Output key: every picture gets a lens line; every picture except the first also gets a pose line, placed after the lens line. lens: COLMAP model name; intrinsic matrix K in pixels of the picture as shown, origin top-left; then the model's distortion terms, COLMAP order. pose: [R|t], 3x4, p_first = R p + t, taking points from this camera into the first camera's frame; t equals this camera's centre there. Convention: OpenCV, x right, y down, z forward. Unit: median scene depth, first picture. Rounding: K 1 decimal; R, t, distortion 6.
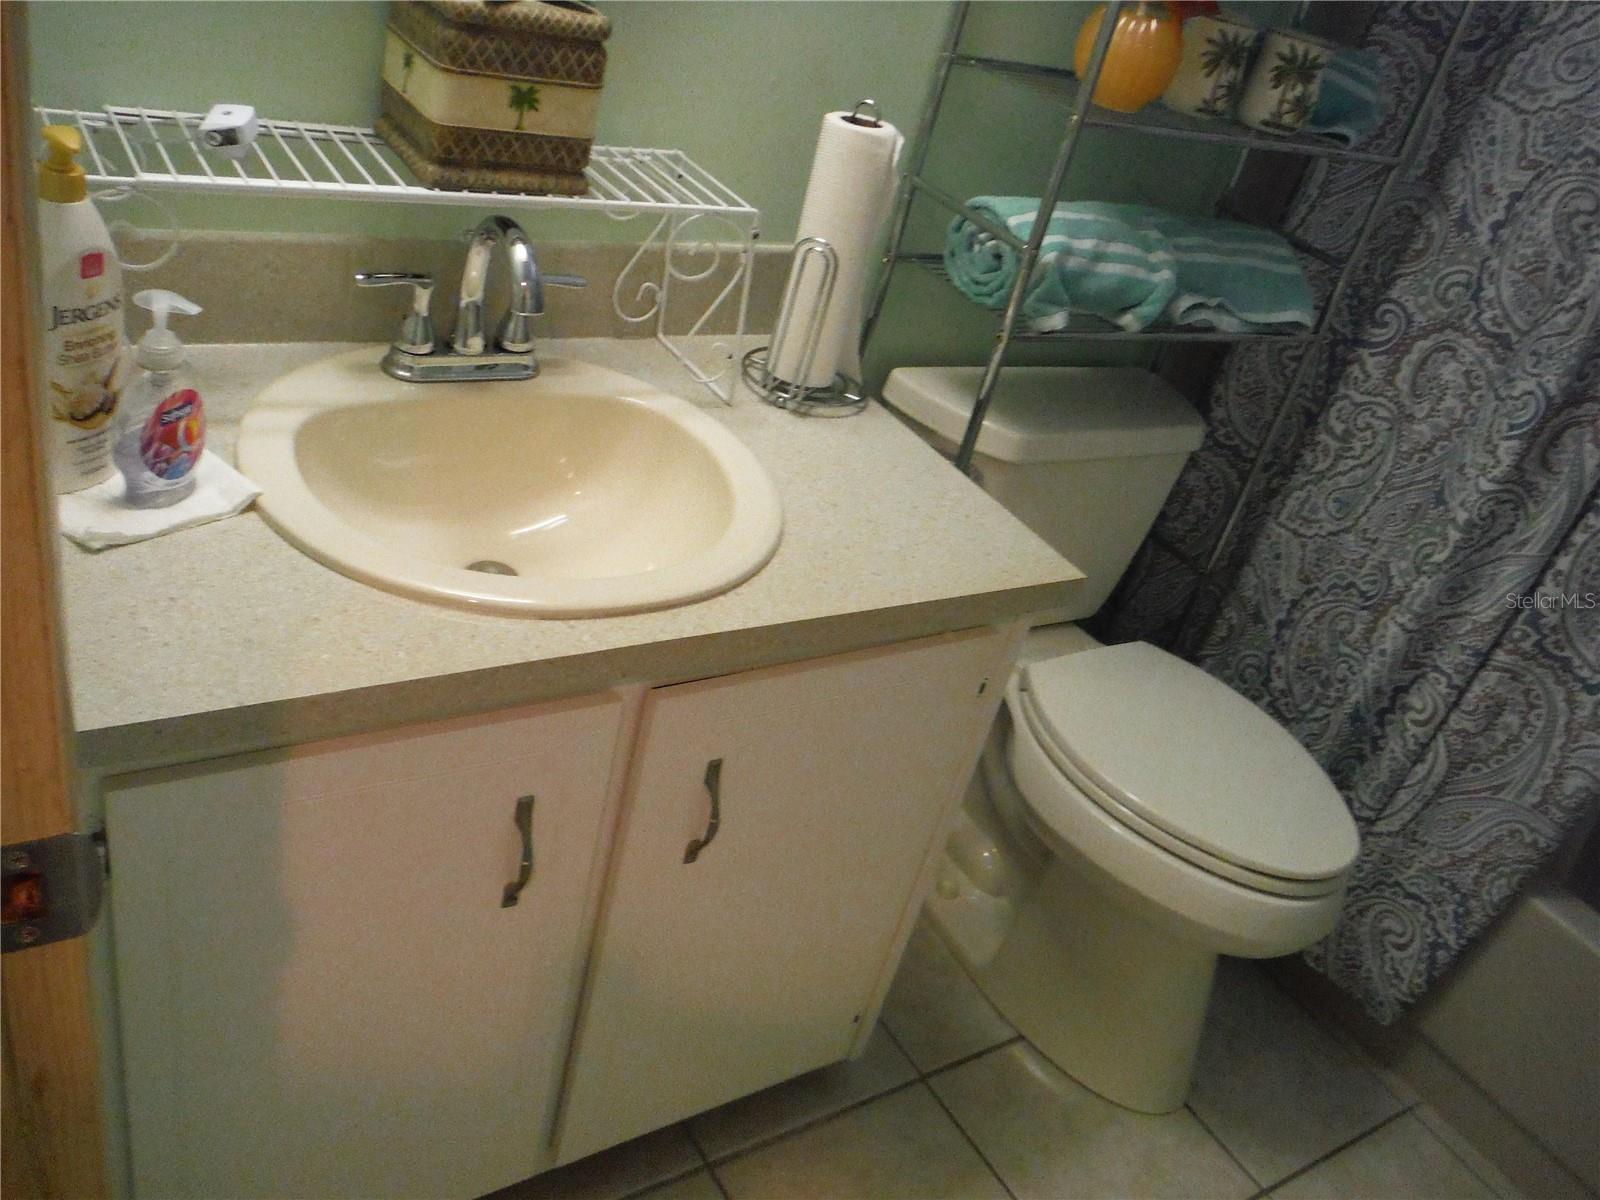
lens RADIAL K [[1356.5, 0, 800.9], [0, 1356.5, 594.9], [0, 0, 1]] dist [-0.049181, 0.023988]
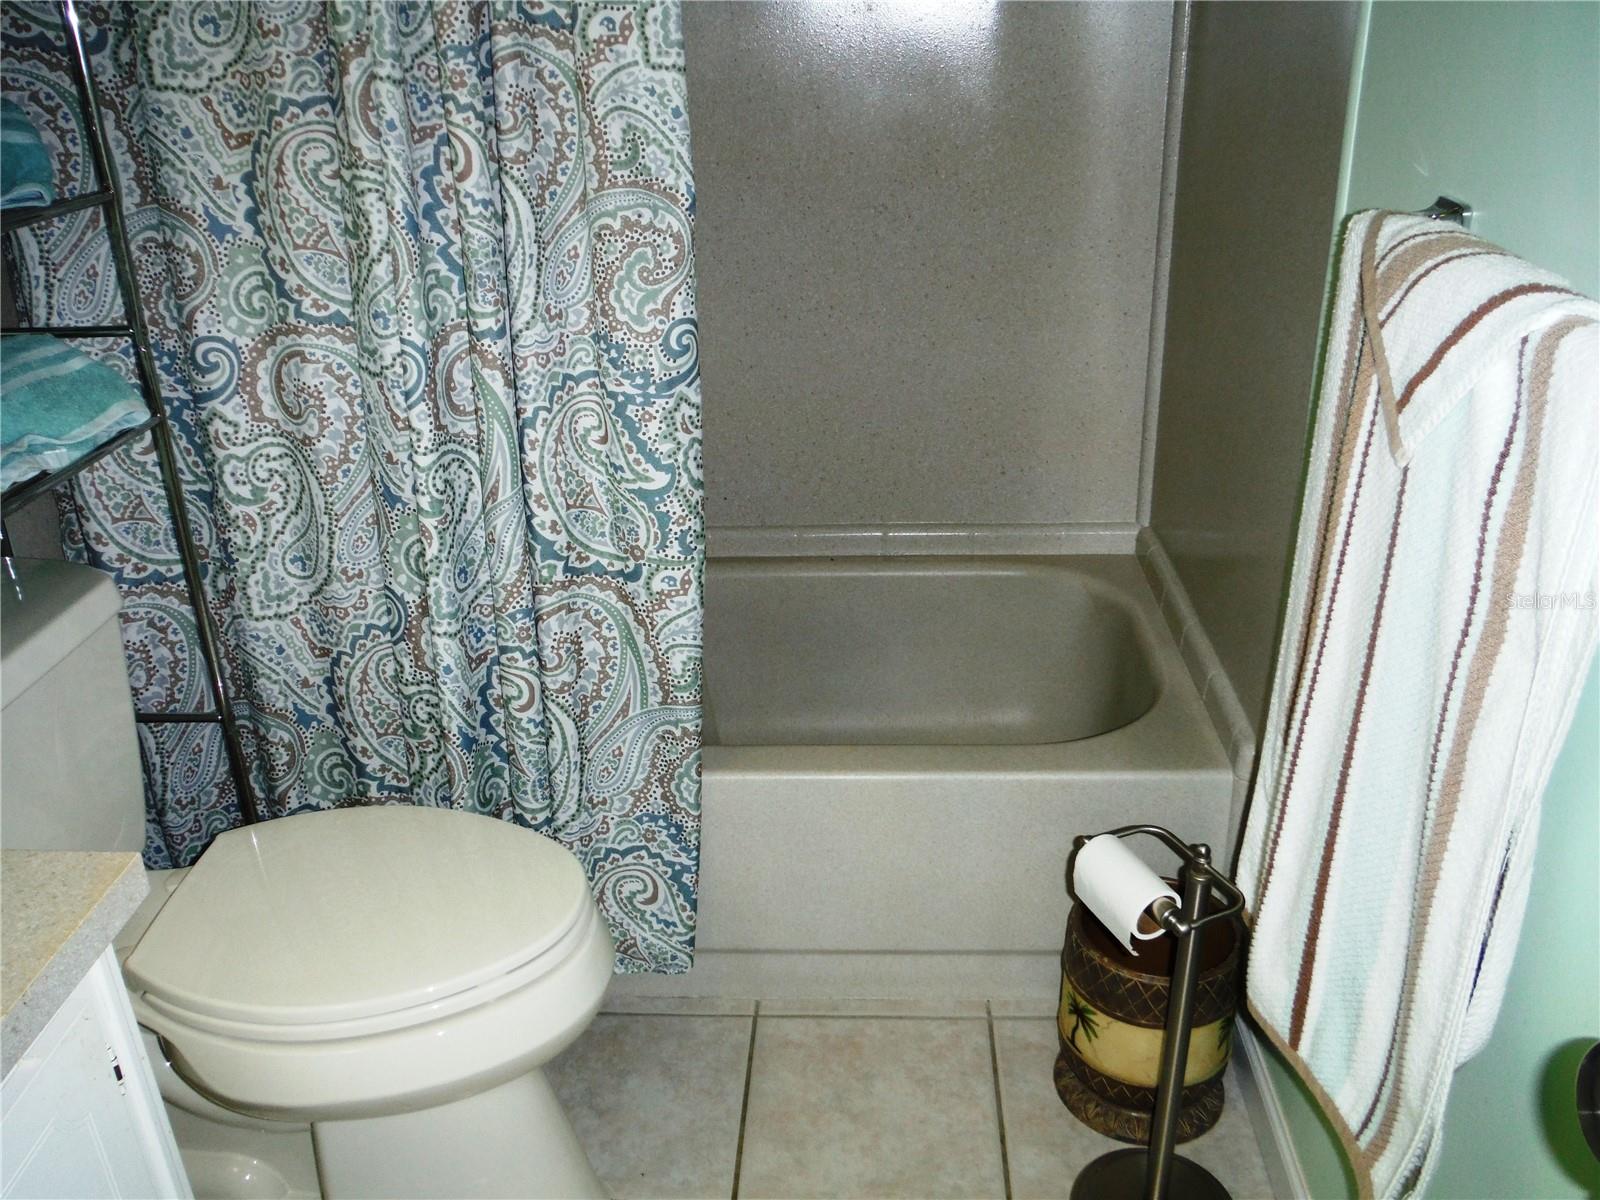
lens RADIAL K [[1356.5, 0, 793.8], [0, 1356.5, 604.1], [0, 0, 1]] dist [-0.049181, 0.023988]
pose [[0.560757, -0.556746, 0.612851, 0.031014], [0.566248, 0.797889, 0.206728, -0.048690], [-0.604081, 0.231102, 0.762678, 0.158293]]
